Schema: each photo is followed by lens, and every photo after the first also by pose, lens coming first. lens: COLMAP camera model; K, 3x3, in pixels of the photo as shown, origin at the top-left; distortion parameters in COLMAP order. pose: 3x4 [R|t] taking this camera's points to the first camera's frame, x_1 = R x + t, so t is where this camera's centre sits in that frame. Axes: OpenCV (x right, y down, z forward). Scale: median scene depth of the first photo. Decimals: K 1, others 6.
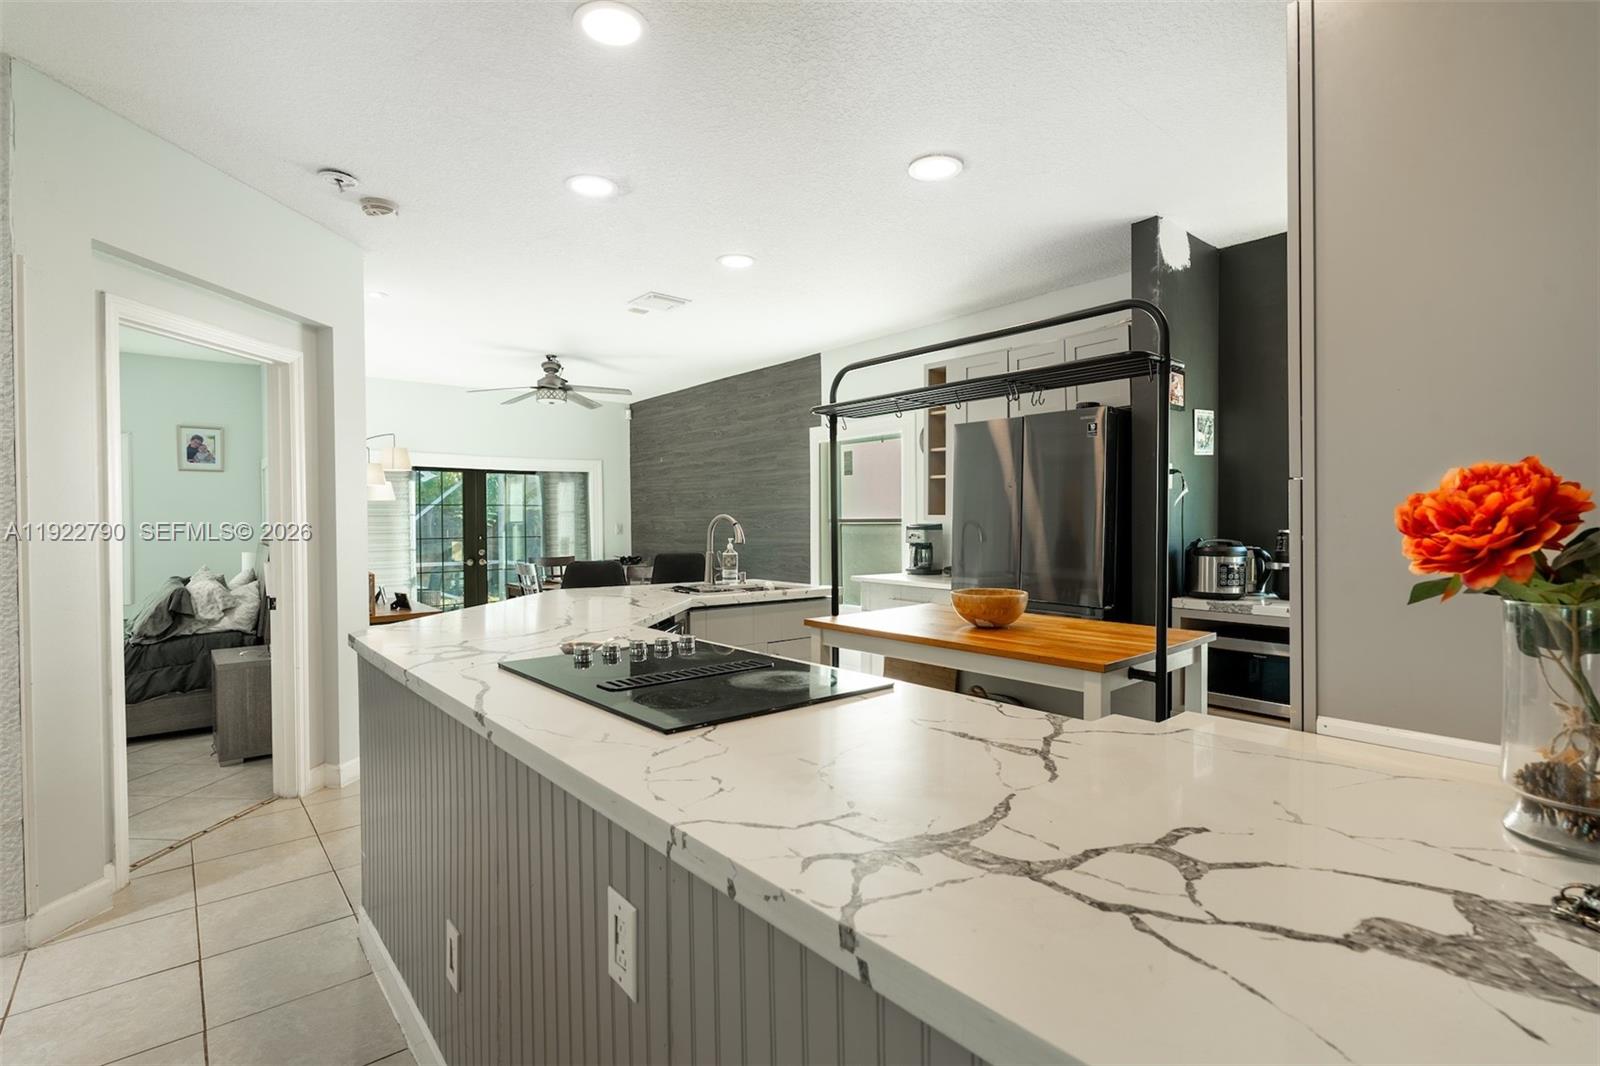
lens RADIAL K [[757.9, 0, 798.7], [0, 757.9, 532.5], [0, 0, 1]] dist [-0.002552, -0.000213]
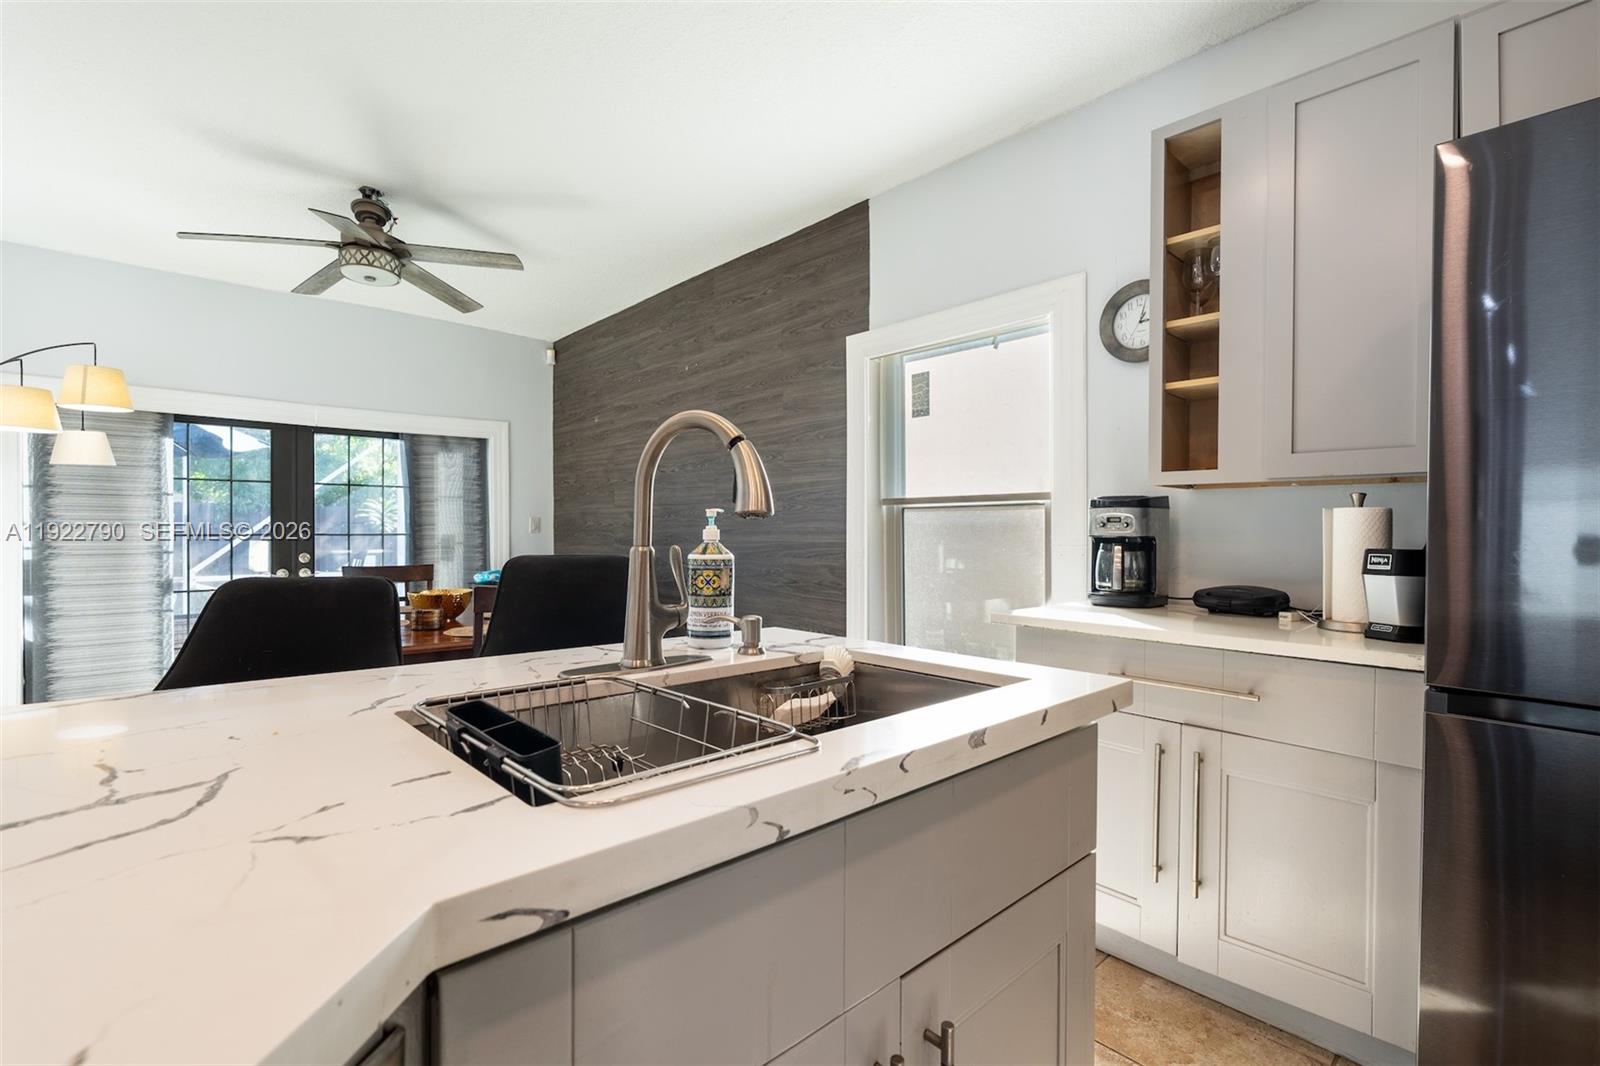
lens RADIAL K [[727.3, 0, 798.4], [0, 727.3, 527.5], [0, 0, 1]] dist [0.000275, 0.001541]
pose [[0.998778, 0.005682, 0.049096, -0.047187], [-0.004615, 0.999751, -0.021812, 0.015311], [-0.049208, 0.021559, 0.998556, 0.473732]]
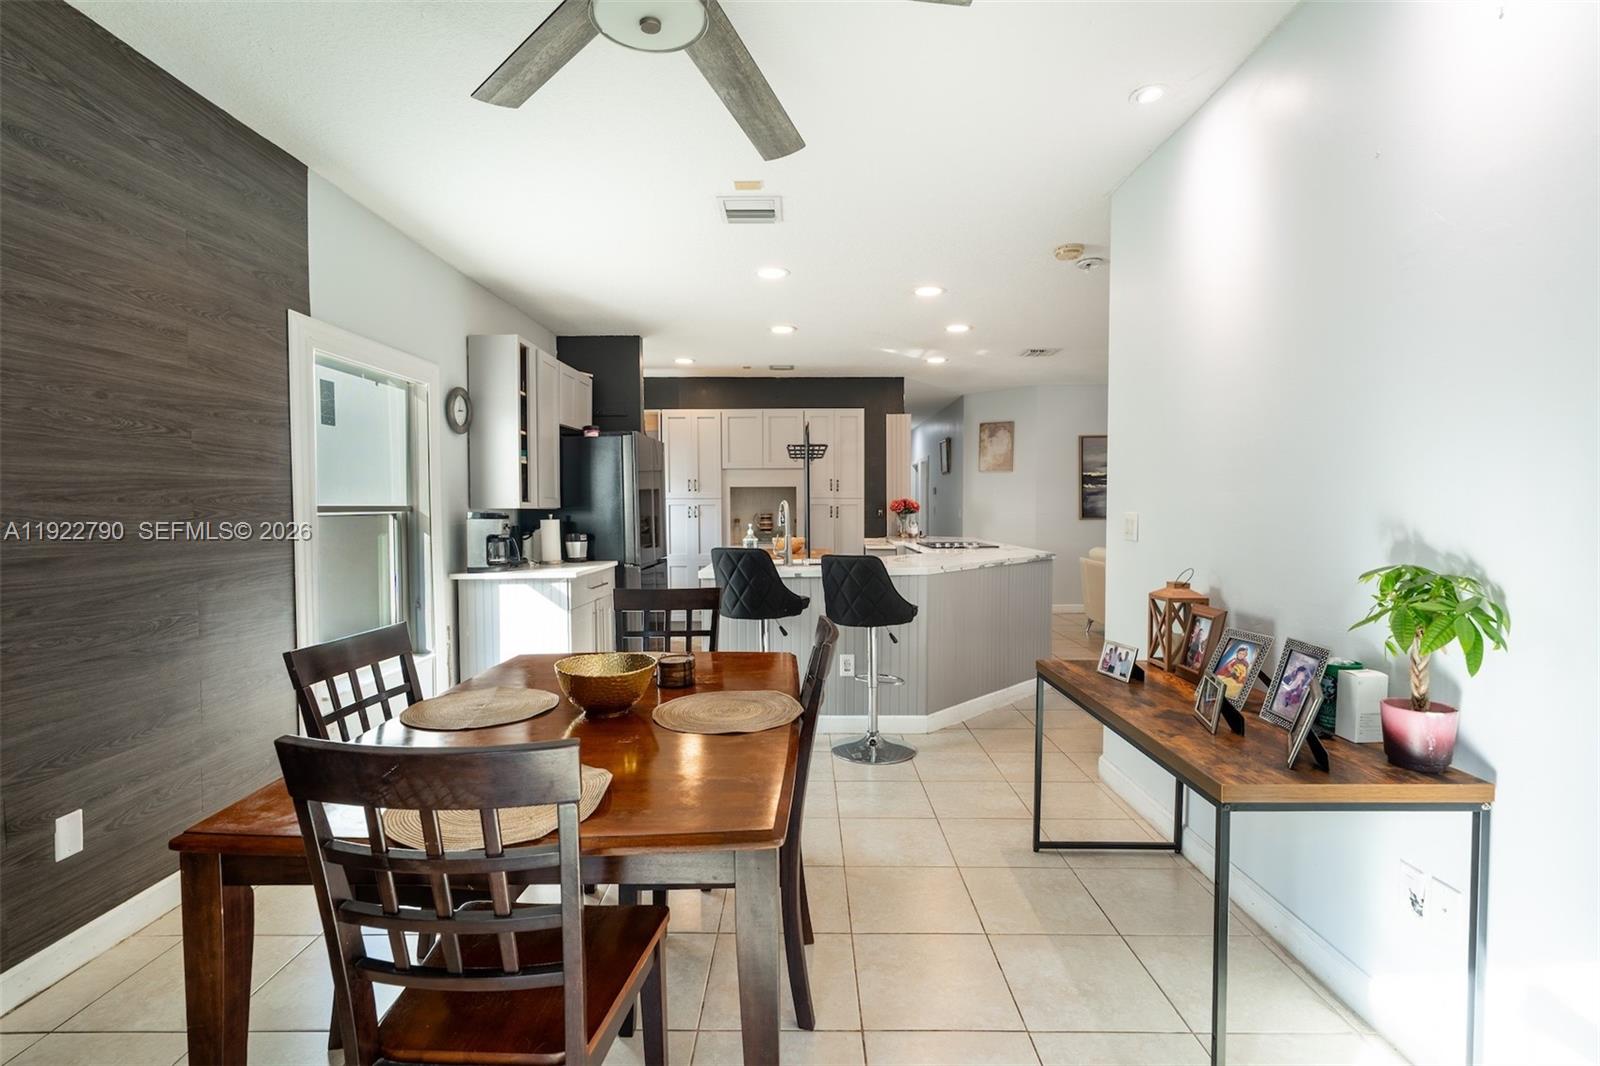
lens RADIAL K [[727.3, 0, 797.5], [0, 727.3, 530.2], [0, 0, 1]] dist [0.000275, 0.001541]
pose [[-0.756385, -0.010649, 0.654040, -0.520335], [0.022491, 0.998853, 0.042273, -0.014803], [-0.653739, 0.046685, -0.755278, 1.155386]]
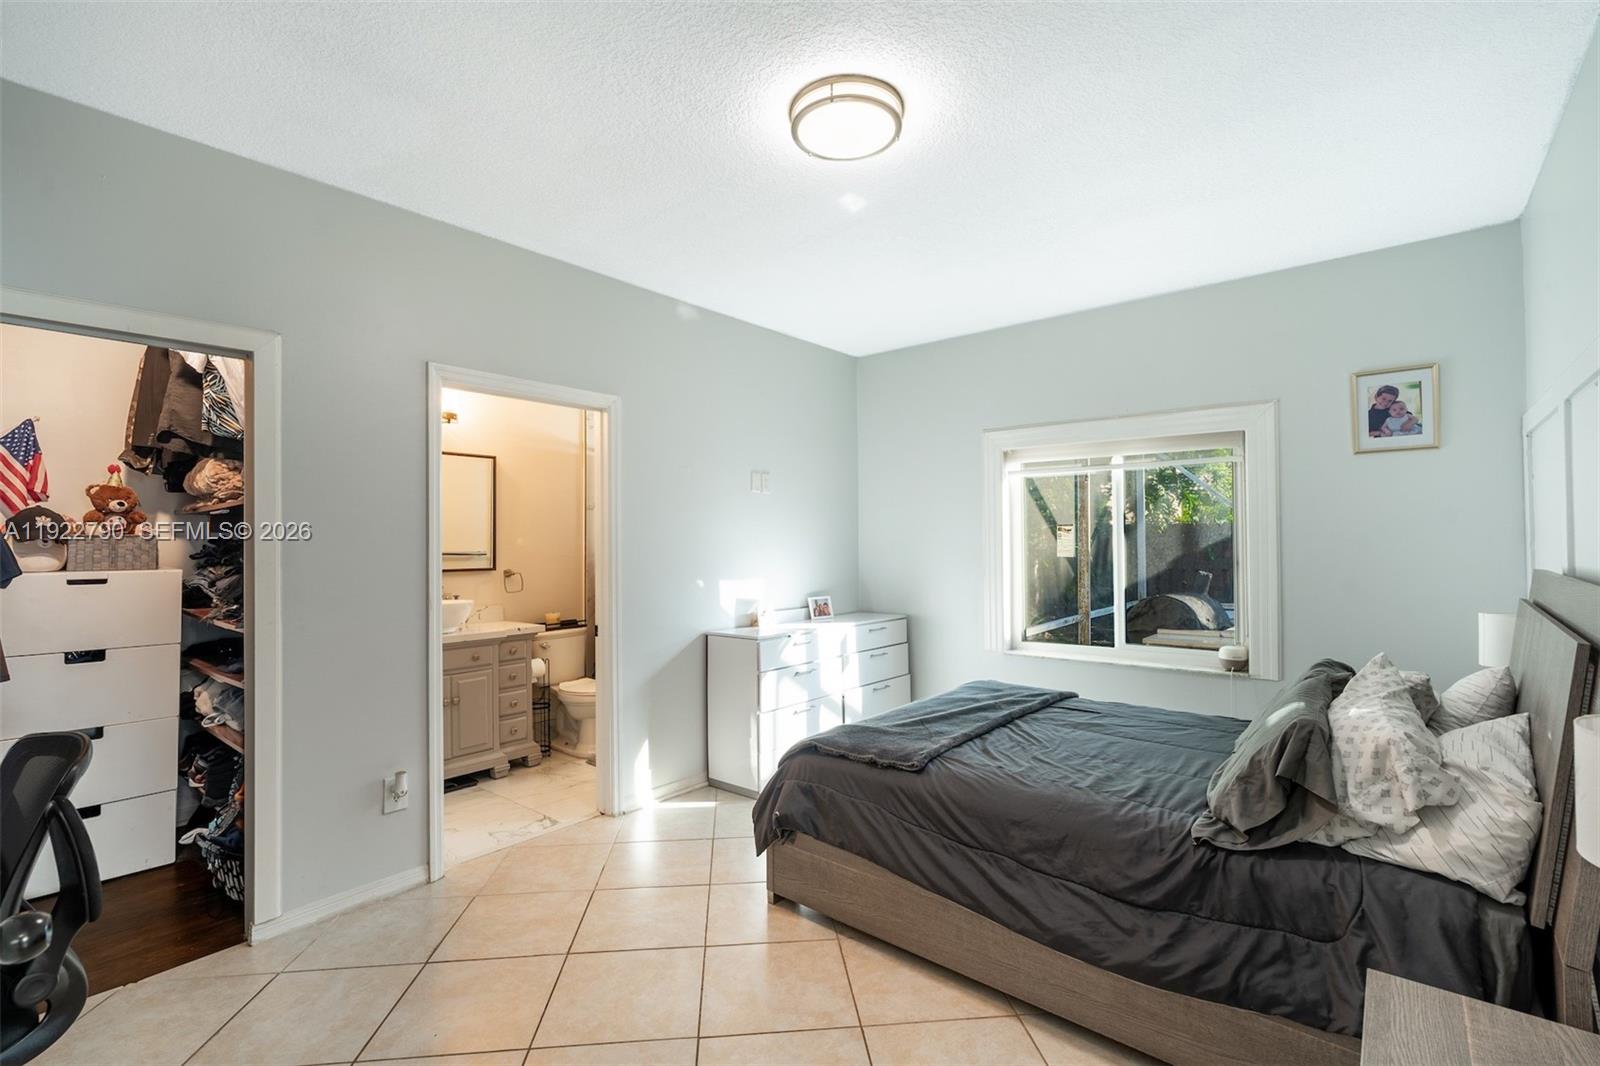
lens RADIAL K [[727.3, 0, 796.6], [0, 727.3, 531.9], [0, 0, 1]] dist [0.000275, 0.001541]
pose [[0.178631, -0.009781, -0.983868, -0.360515], [-0.006264, 0.999919, -0.011078, -0.015675], [0.983896, 0.008141, 0.178555, 0.494041]]
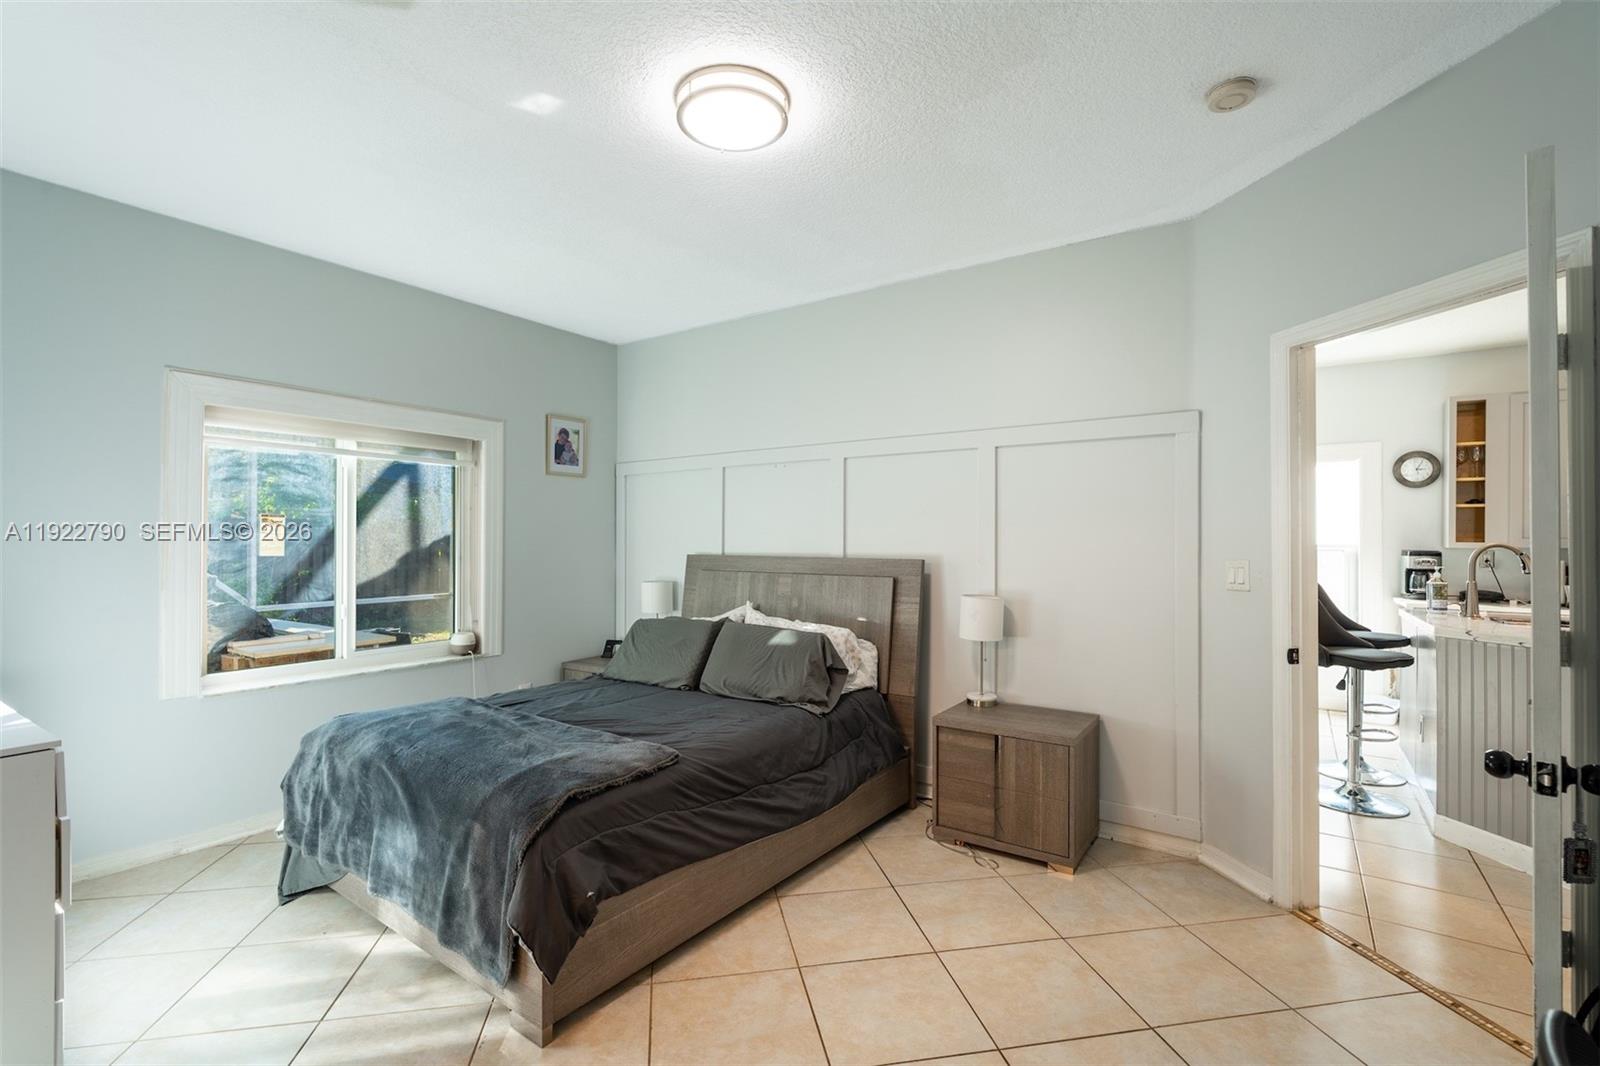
lens RADIAL K [[727.3, 0, 801.2], [0, 727.3, 533.4], [0, 0, 1]] dist [0.000275, 0.001541]
pose [[0.961075, 0.009912, 0.276109, -0.771006], [-0.003573, 0.999719, -0.023451, -0.006728], [-0.276263, 0.021552, 0.960840, 0.233442]]
